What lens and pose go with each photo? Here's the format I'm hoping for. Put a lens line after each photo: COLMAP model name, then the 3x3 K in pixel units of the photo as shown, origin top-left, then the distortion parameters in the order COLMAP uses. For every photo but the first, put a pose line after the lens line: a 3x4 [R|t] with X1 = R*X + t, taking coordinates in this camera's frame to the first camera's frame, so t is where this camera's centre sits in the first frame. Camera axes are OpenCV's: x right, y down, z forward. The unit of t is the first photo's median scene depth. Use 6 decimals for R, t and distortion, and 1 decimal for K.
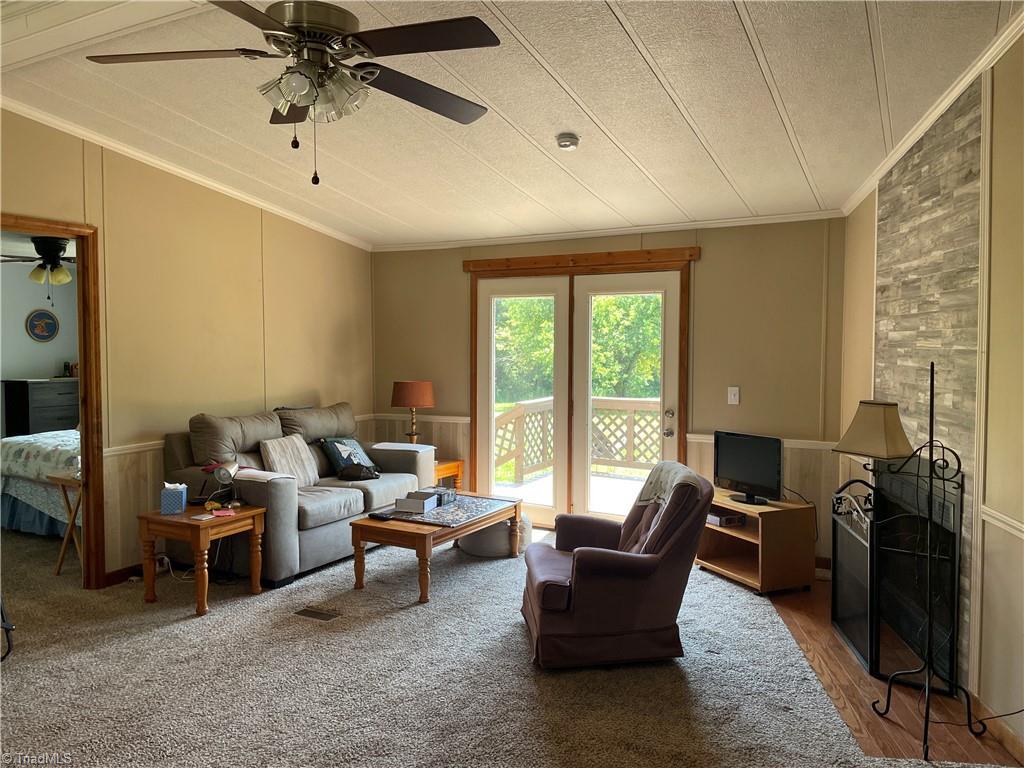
lens RADIAL K [[774.9, 0, 509.4], [0, 774.9, 376.9], [0, 0, 1]] dist [0.087723, -0.104180]
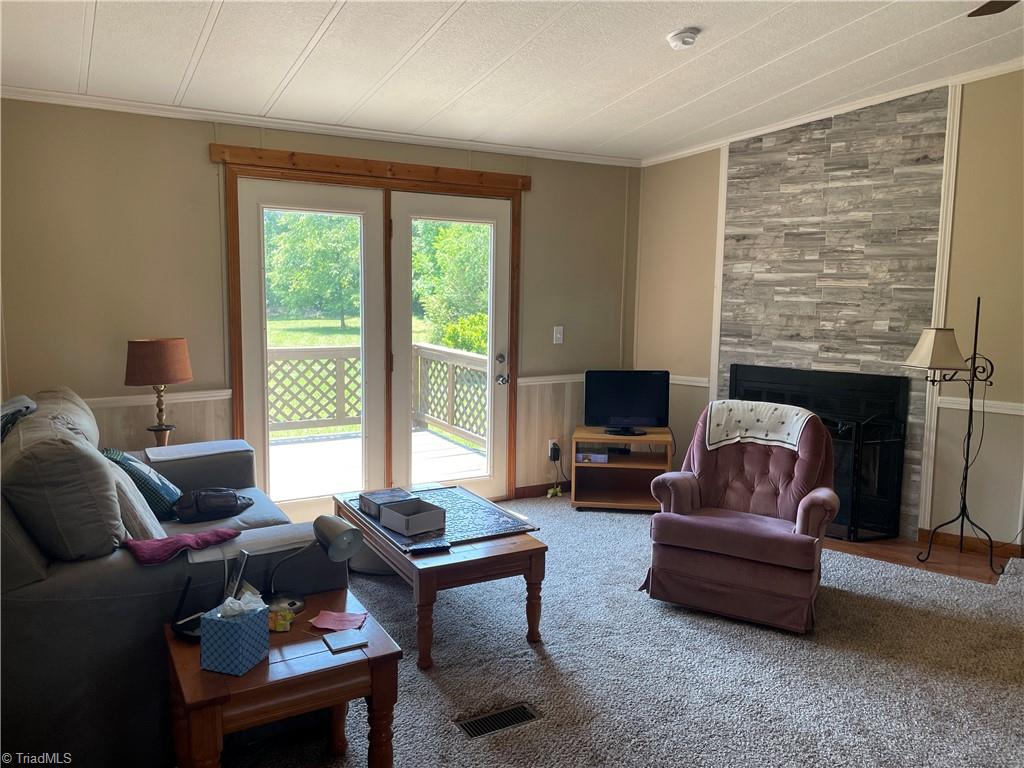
lens RADIAL K [[774.9, 0, 509.4], [0, 774.9, 376.9], [0, 0, 1]] dist [0.087723, -0.104180]
pose [[0.511225, -0.097035, 0.853951, -0.606114], [0.027272, 0.994937, 0.096728, -0.020101], [-0.859014, -0.026161, 0.511283, 0.558930]]
